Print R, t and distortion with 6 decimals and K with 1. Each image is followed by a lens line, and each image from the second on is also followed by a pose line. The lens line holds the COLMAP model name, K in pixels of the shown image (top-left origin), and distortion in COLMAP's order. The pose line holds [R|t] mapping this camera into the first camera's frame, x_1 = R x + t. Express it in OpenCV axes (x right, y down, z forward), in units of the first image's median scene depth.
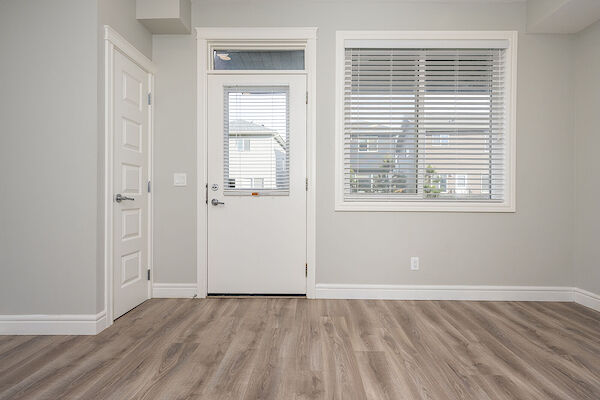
lens RADIAL K [[299.2, 0, 301.0], [0, 299.2, 197.6], [0, 0, 1]] dist [0.002148, -0.000207]
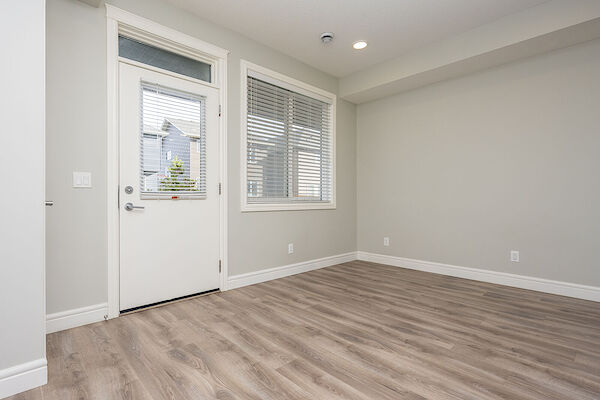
lens RADIAL K [[299.2, 0, 296.6], [0, 299.2, 200.0], [0, 0, 1]] dist [0.002148, -0.000207]
pose [[0.716377, -0.007706, 0.697671, -0.556870], [0.009374, 0.999955, 0.001420, -0.001708], [-0.697650, 0.005523, 0.716417, 0.008178]]
